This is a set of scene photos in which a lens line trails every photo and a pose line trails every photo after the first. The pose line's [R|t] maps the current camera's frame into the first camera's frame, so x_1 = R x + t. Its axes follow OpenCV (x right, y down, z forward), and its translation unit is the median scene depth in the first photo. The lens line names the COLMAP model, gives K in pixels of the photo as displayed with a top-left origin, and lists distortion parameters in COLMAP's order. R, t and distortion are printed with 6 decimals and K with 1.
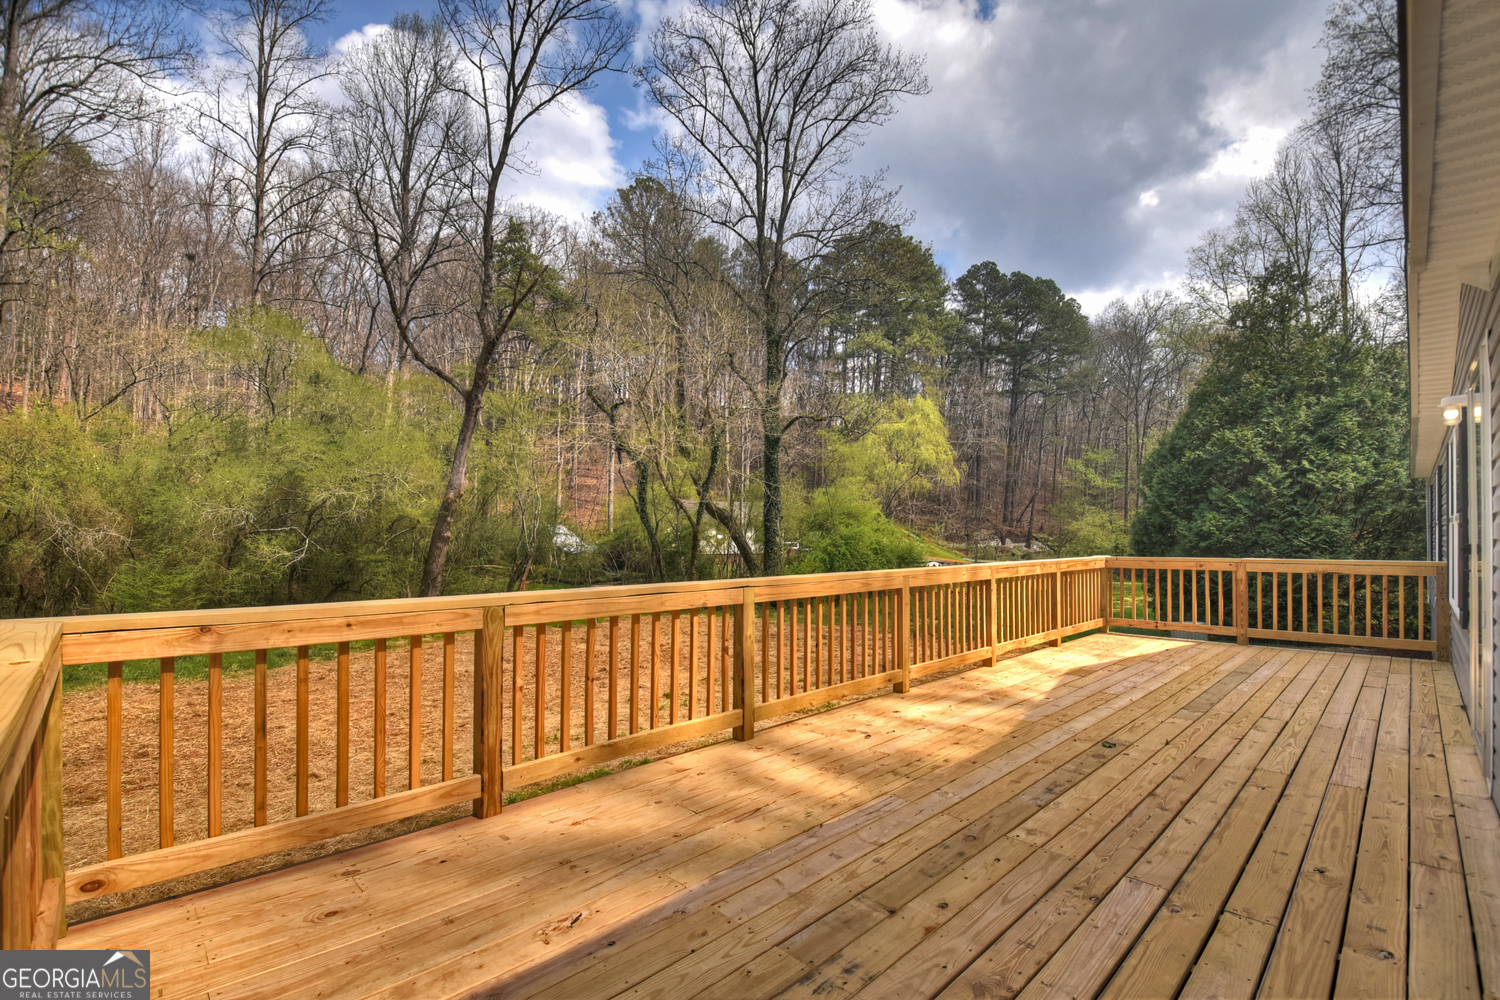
lens RADIAL K [[681.8, 0, 775.7], [0, 681.8, 522.3], [0, 0, 1]] dist [-0.010848, -0.004221]
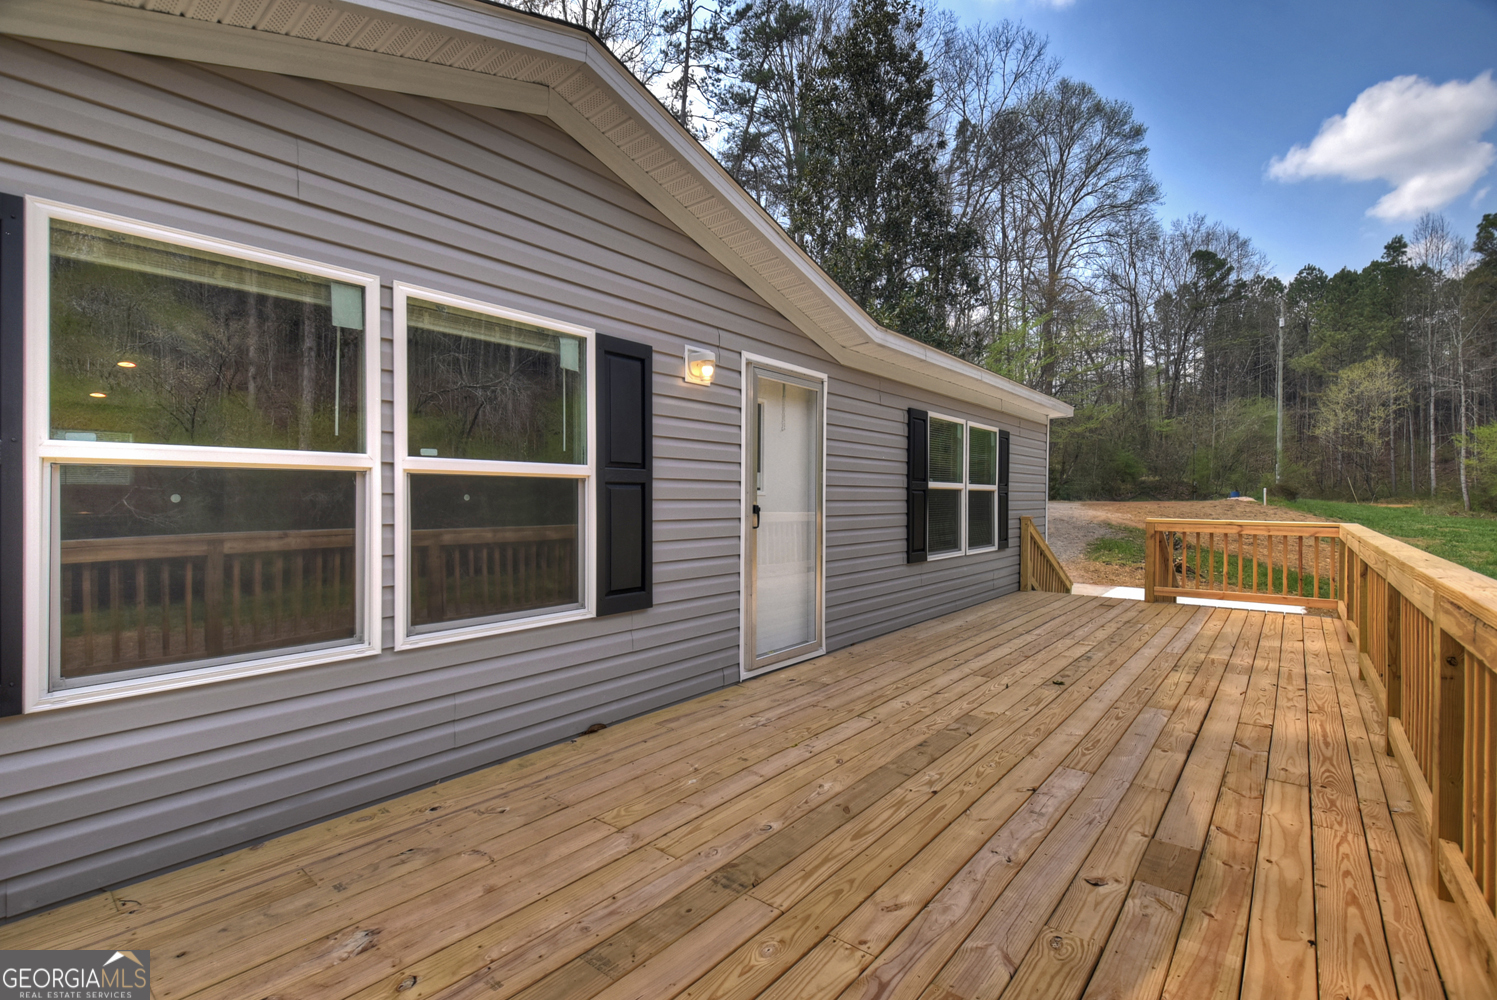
lens RADIAL K [[665.2, 0, 747.6], [0, 665.2, 494.5], [0, 0, 1]] dist [0.003423, -0.000234]
pose [[-0.997576, -0.006852, -0.069249, 1.051532], [-0.005617, 0.999822, -0.018006, 0.038142], [0.069360, -0.017573, -0.997437, 2.003282]]
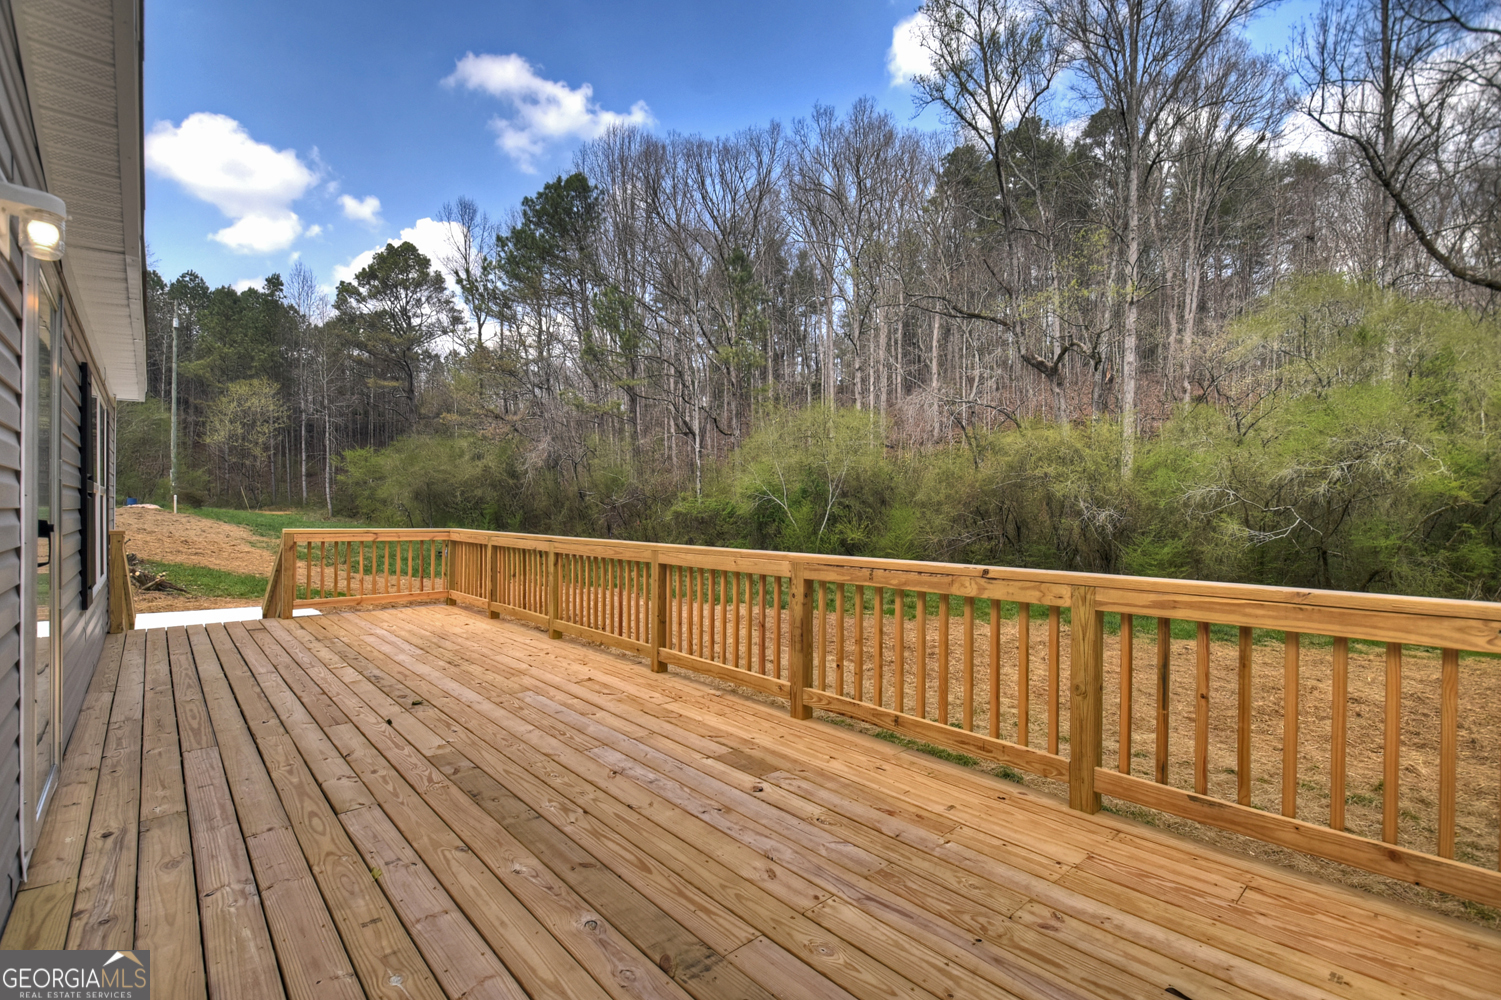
lens RADIAL K [[682.3, 0, 750.5], [0, 682.3, 511.7], [0, 0, 1]] dist [-0.010848, -0.004221]
pose [[-0.080617, 0.000399, -0.996745, 1.461622], [0.009966, 0.999950, -0.000406, 0.034121], [0.996695, -0.009966, -0.080617, 1.557761]]
